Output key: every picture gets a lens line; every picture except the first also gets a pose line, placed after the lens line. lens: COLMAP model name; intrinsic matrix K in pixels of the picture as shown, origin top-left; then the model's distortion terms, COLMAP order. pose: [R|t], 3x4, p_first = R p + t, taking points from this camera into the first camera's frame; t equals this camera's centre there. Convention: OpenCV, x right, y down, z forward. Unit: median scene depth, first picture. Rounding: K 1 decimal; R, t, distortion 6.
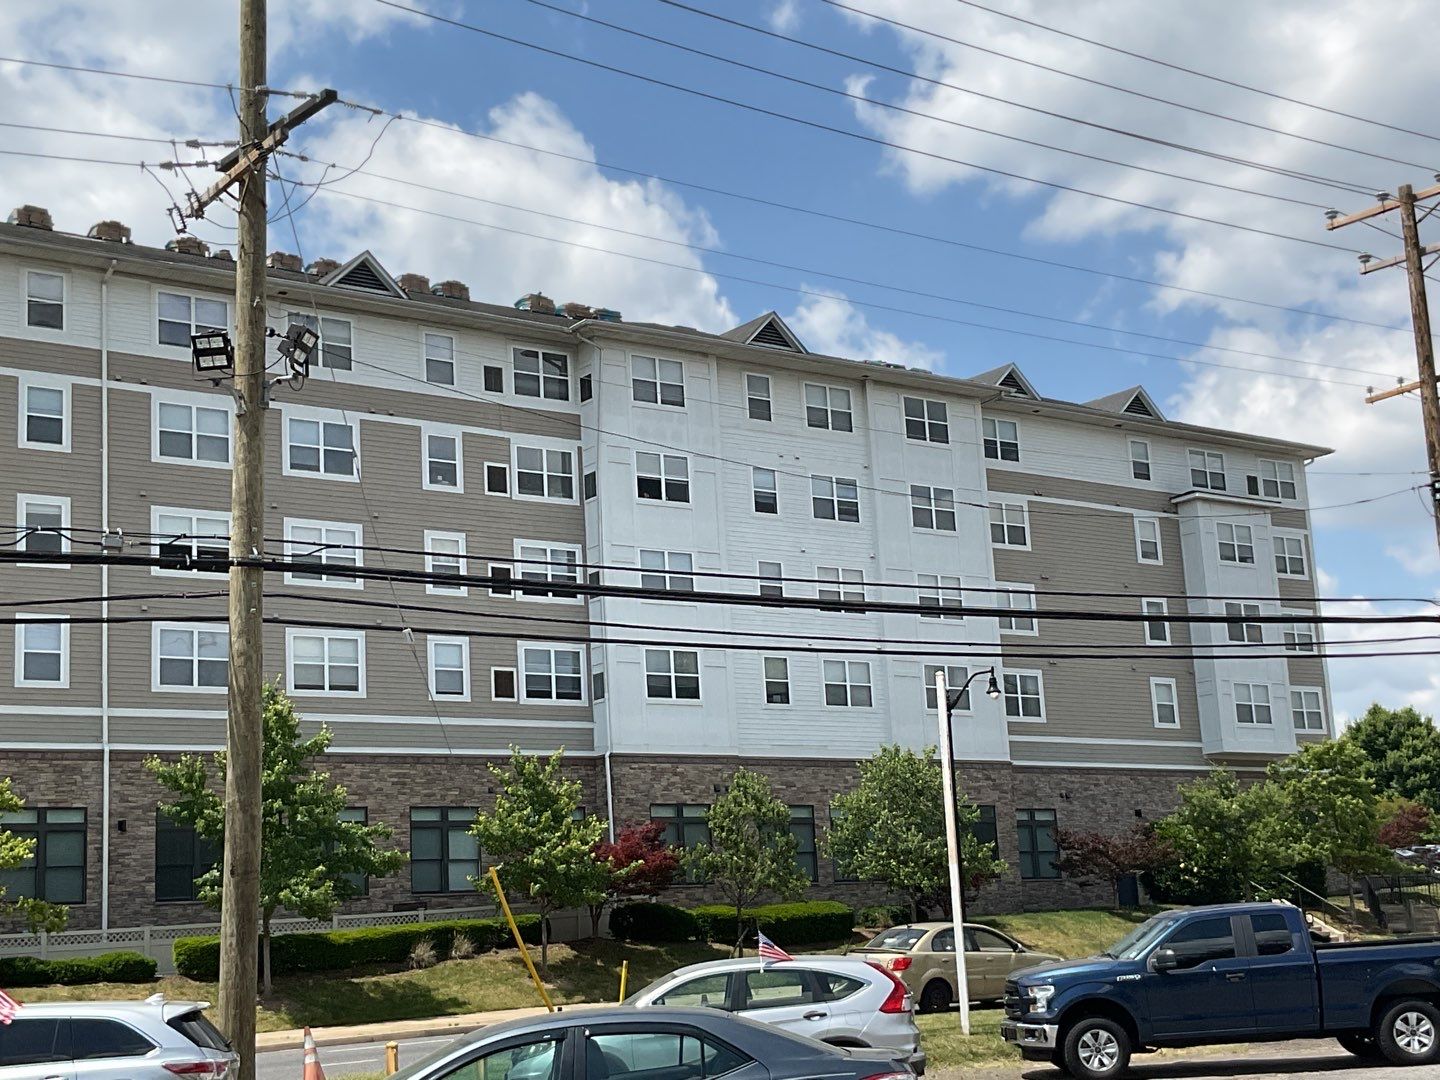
lens RADIAL K [[2113.7, 0, 720.0], [0, 2113.7, 540.0], [0, 0, 1]] dist [0.105491, -0.079314]
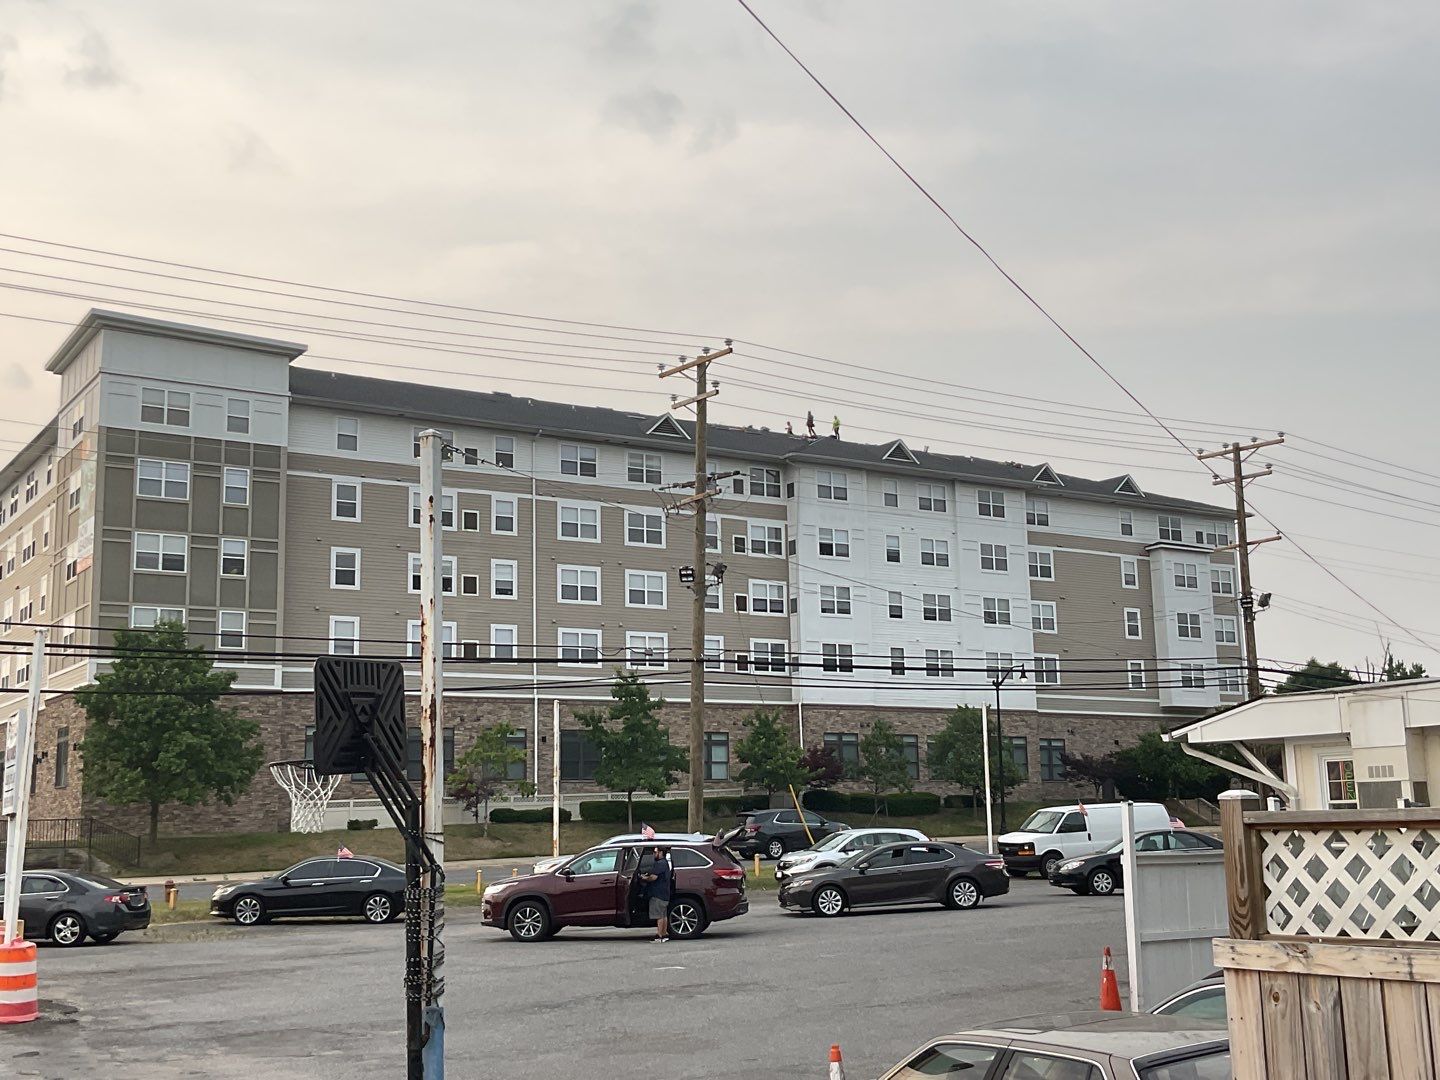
lens RADIAL K [[1652.5, 0, 720.0], [0, 1652.5, 540.0], [0, 0, 1]] dist [0.117736, -0.202149]
pose [[0.997078, 0.023201, -0.072775, -0.021989], [-0.020784, 0.999213, 0.033798, -0.076736], [0.073502, -0.032187, 0.996776, -0.354377]]
